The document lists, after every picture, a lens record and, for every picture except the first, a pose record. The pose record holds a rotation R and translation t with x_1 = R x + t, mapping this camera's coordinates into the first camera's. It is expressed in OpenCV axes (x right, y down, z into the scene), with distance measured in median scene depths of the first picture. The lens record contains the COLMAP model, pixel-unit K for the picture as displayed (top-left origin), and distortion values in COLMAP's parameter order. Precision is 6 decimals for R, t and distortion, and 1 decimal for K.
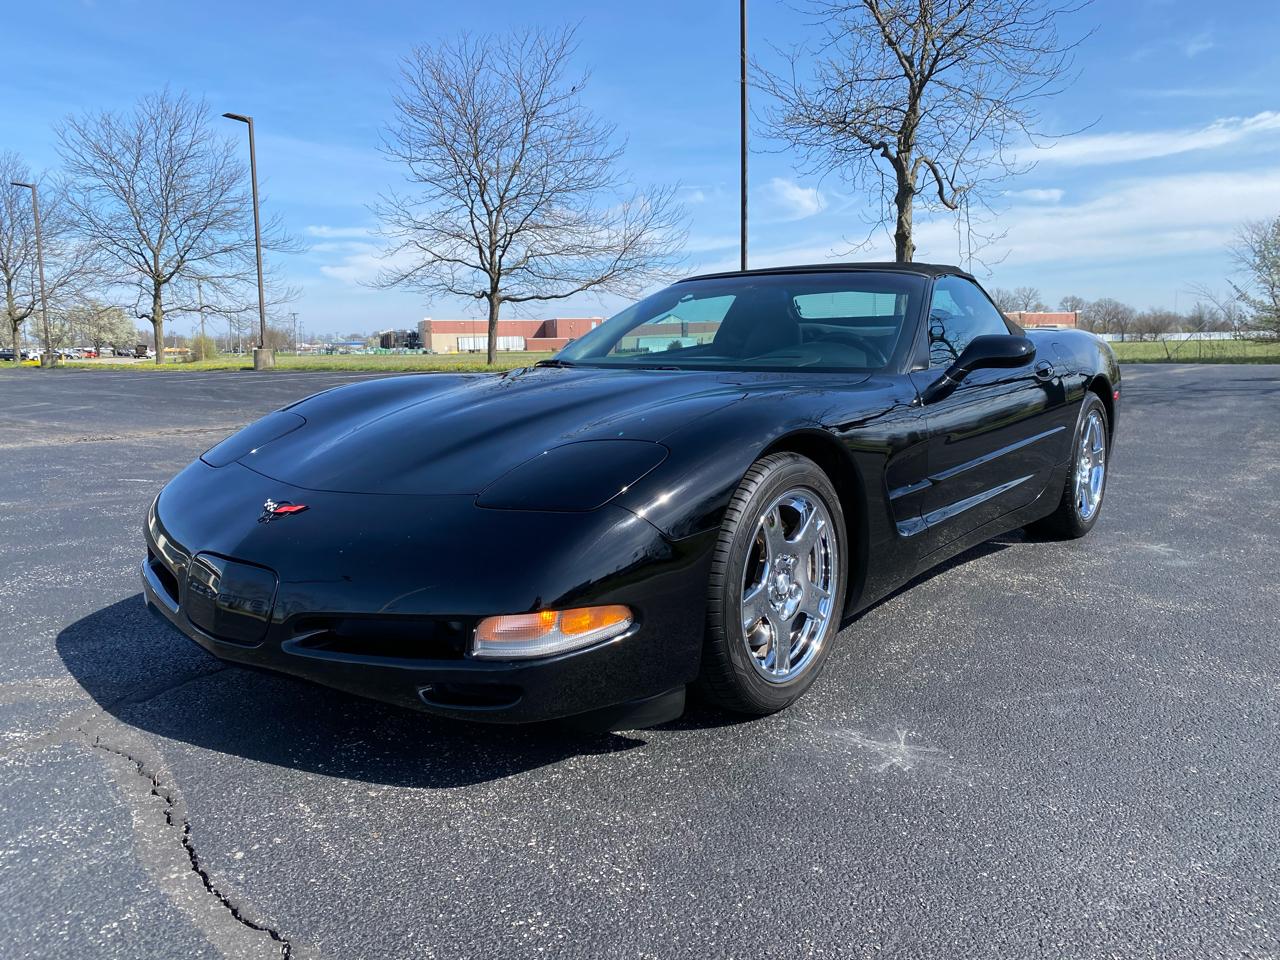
lens RADIAL K [[983.0, 0, 631.2], [0, 983.0, 468.9], [0, 0, 1]] dist [0.022845, -0.021926]
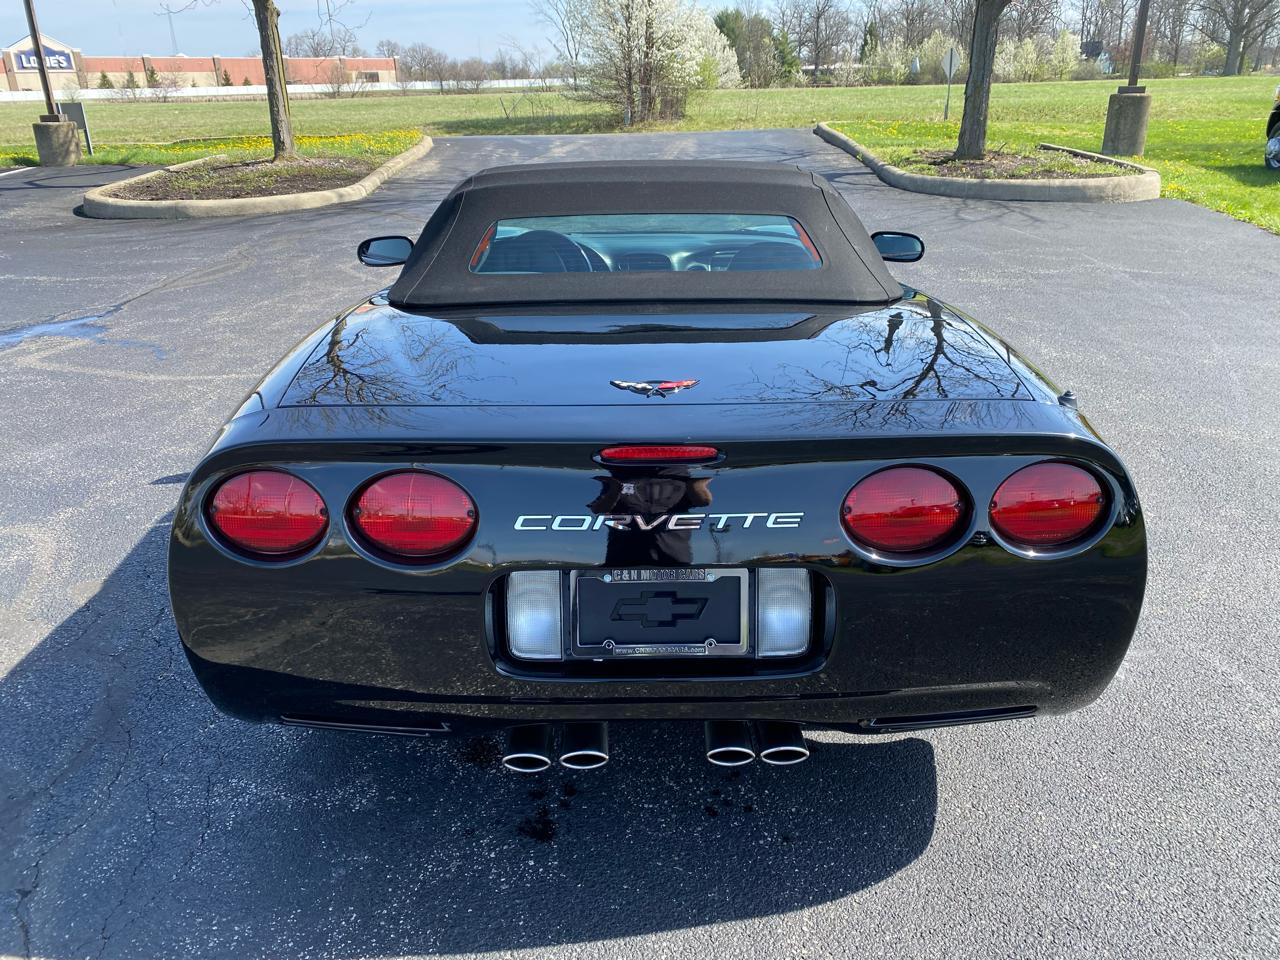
lens RADIAL K [[990.0, 0, 638.2], [0, 990.0, 460.0], [0, 0, 1]] dist [0.022983, -0.018061]
pose [[0.798432, -0.217261, 0.561519, -0.007822], [0.083570, 0.963587, 0.253999, -0.023682], [-0.596257, -0.155875, 0.787515, 0.053634]]
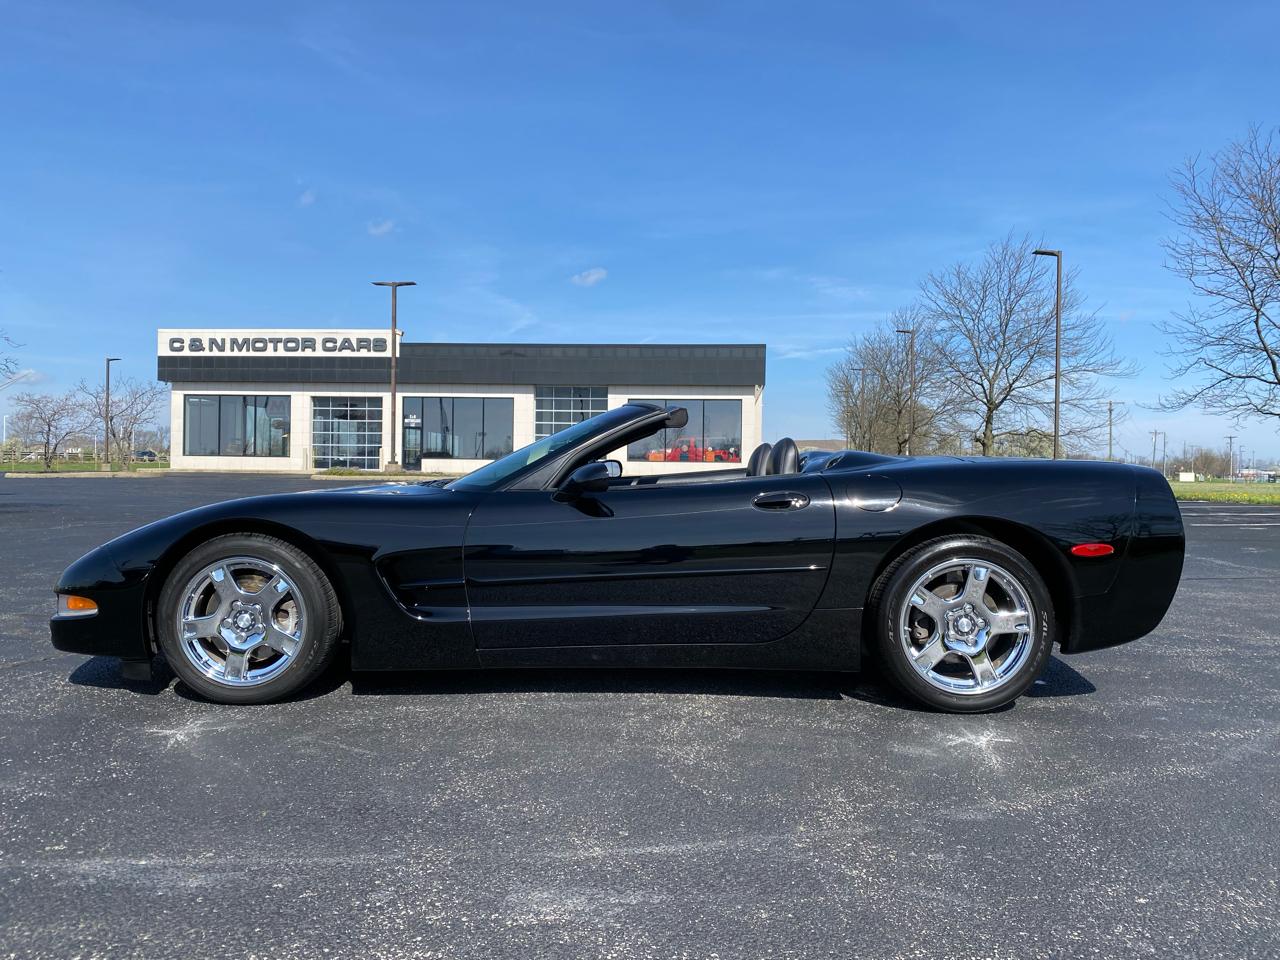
lens RADIAL K [[983.0, 0, 641.2], [0, 983.0, 471.8], [0, 0, 1]] dist [0.022845, -0.021926]
pose [[0.634561, 0.025702, -0.772446, 0.121154], [-0.118267, 0.990905, -0.064185, -0.006207], [0.763771, 0.132084, 0.631829, 0.034318]]
